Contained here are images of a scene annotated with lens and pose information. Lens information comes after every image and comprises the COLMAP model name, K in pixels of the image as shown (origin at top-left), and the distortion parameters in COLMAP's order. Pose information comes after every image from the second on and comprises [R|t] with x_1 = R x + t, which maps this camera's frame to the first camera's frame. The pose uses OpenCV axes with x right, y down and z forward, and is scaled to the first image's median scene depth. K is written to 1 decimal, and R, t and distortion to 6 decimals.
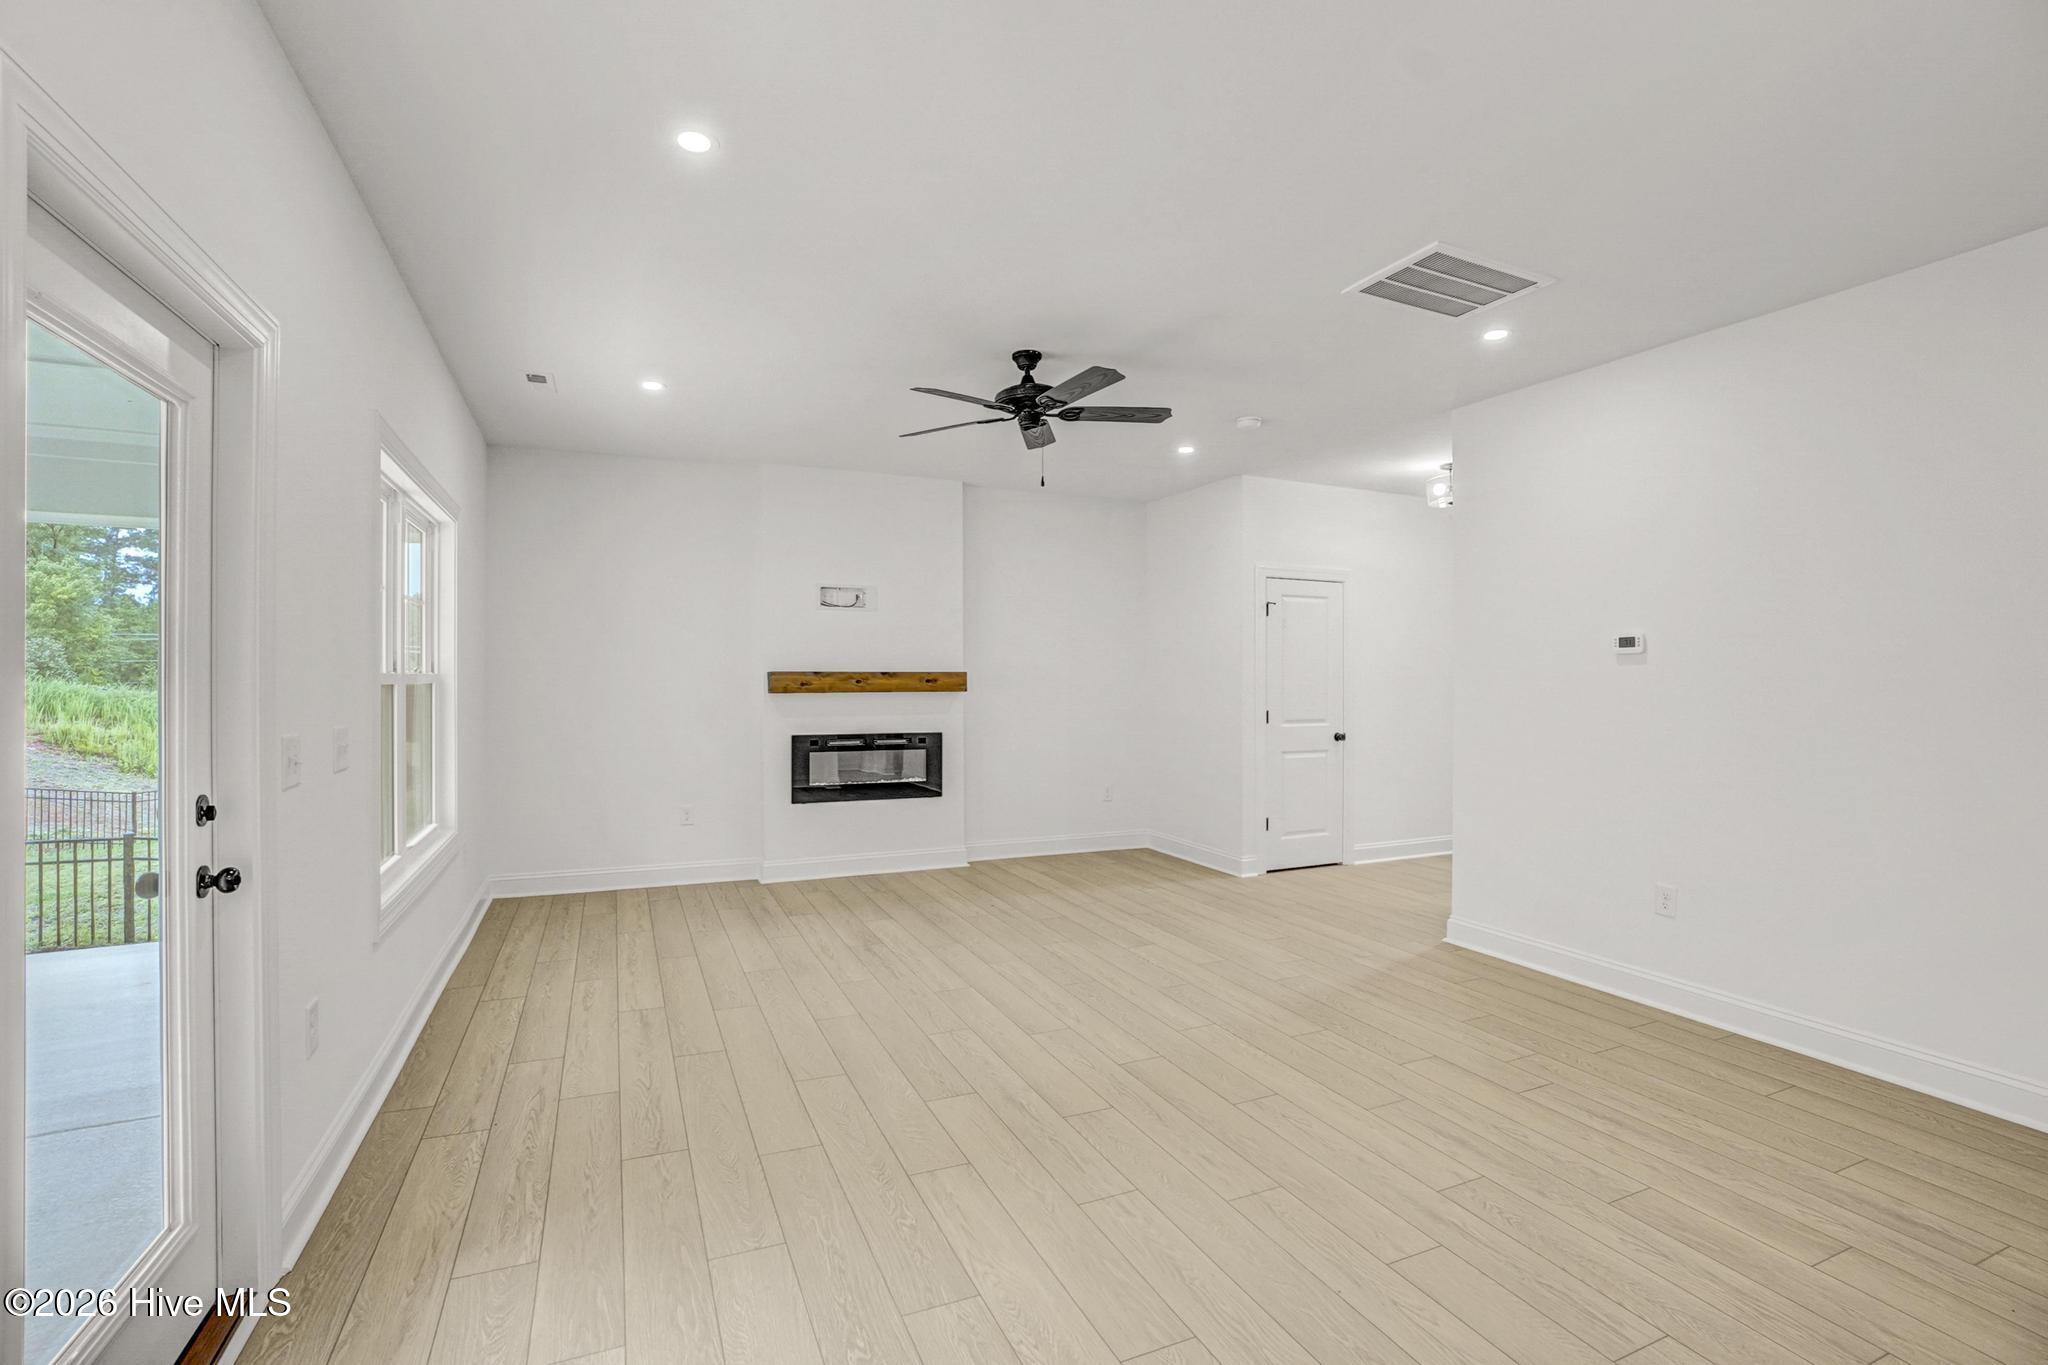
lens RADIAL K [[916.5, 0, 1028.7], [0, 916.5, 690.5], [0, 0, 1]] dist [-0.046883, 0.020239]
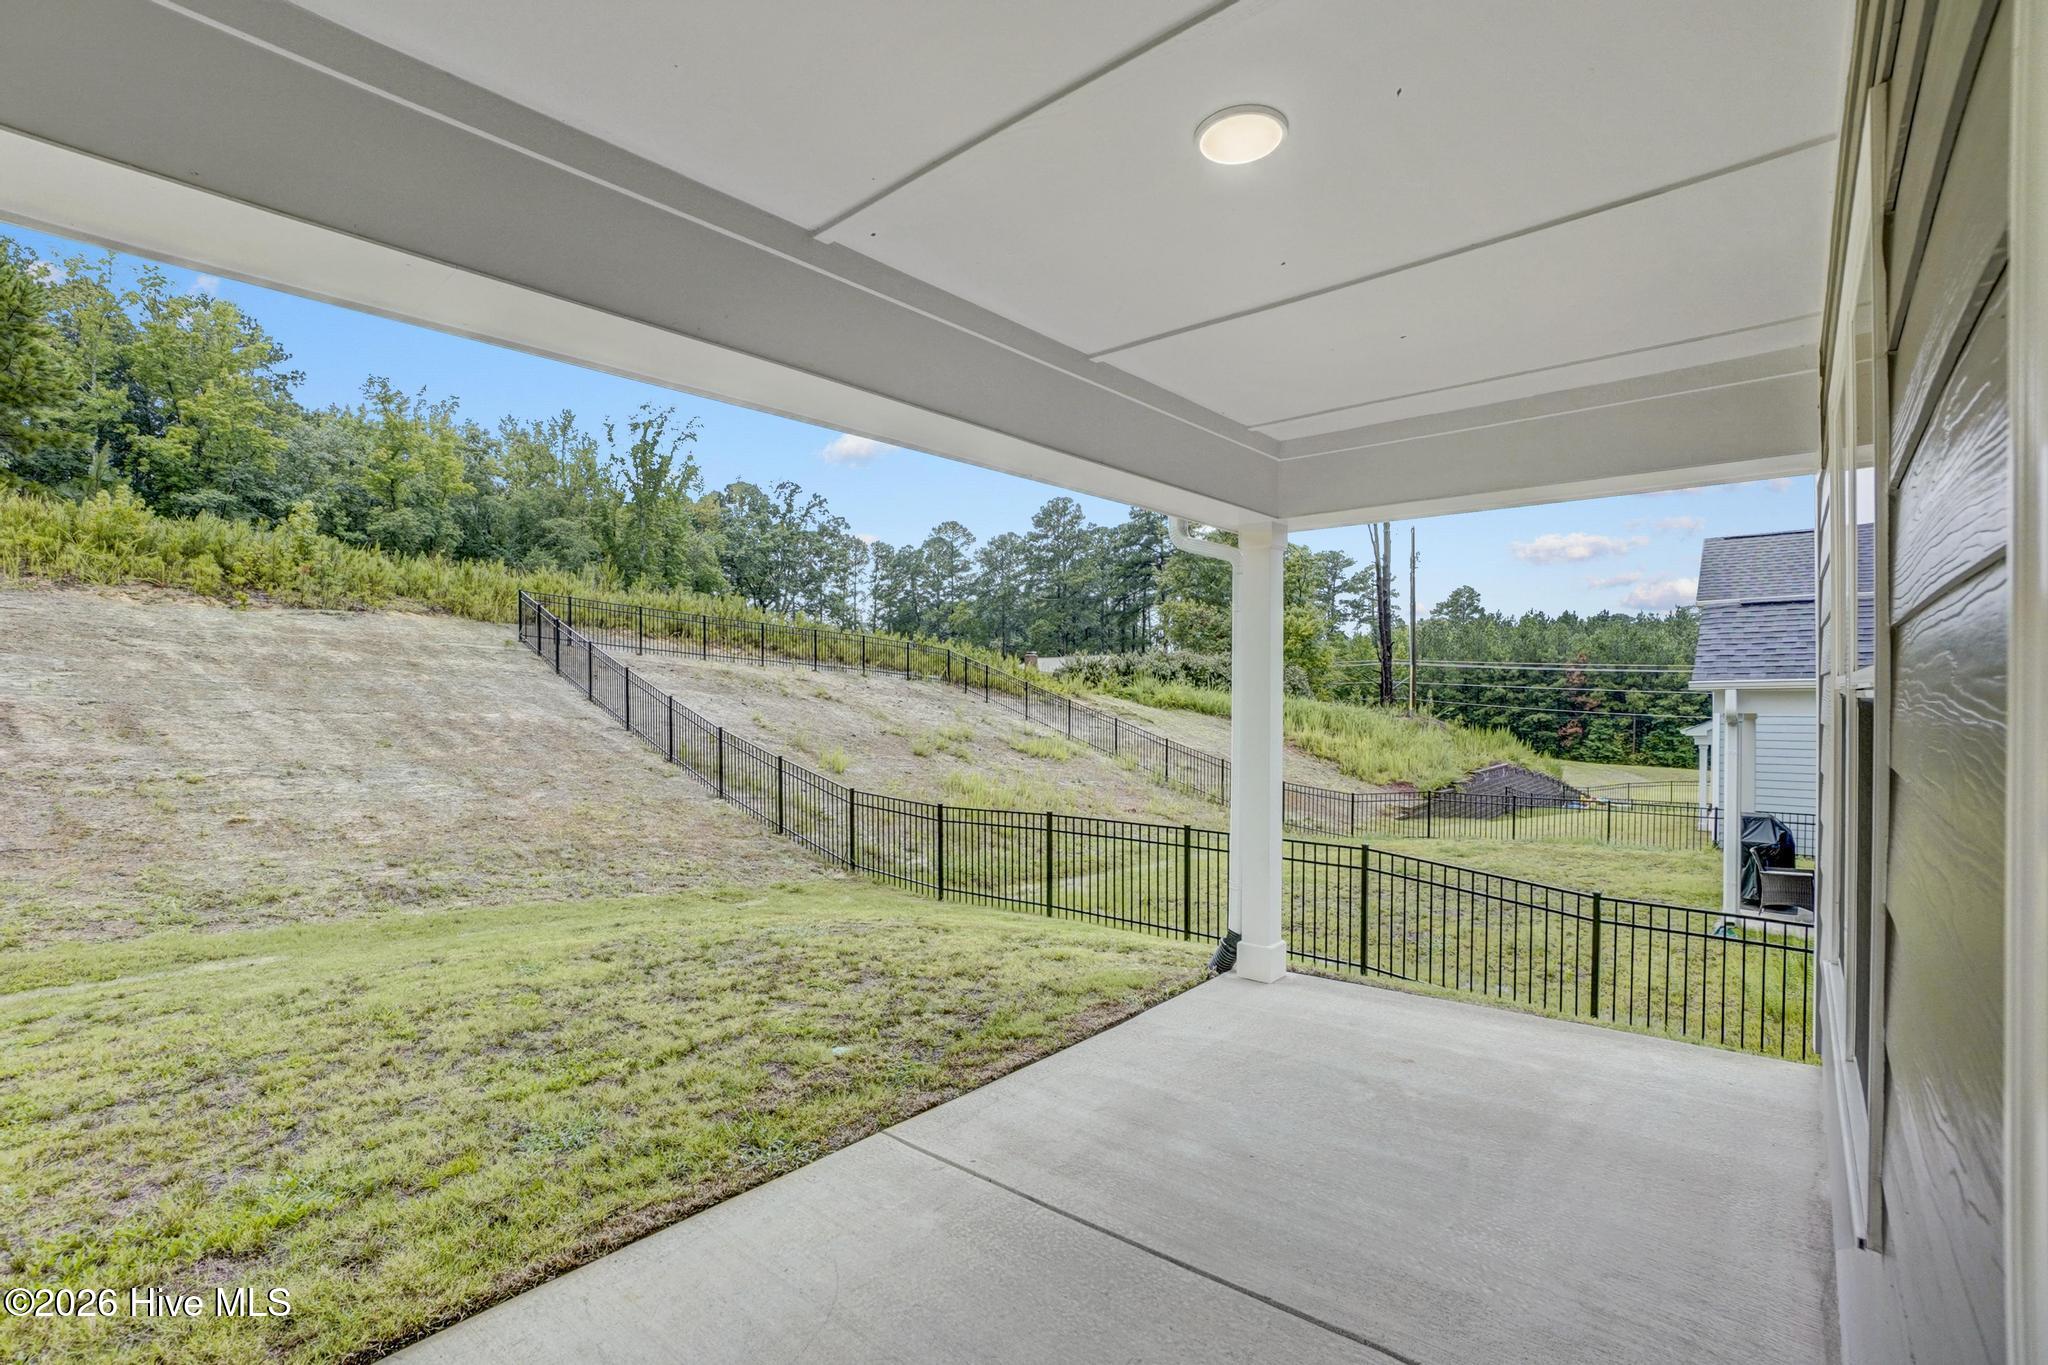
lens RADIAL K [[916.5, 0, 995.3], [0, 916.5, 698.7], [0, 0, 1]] dist [-0.046883, 0.020239]
pose [[0.409183, 0.000105, -0.912452, -0.268003], [-0.008947, 0.999952, -0.003897, -0.007026], [0.912409, 0.009759, 0.409164, 0.209065]]
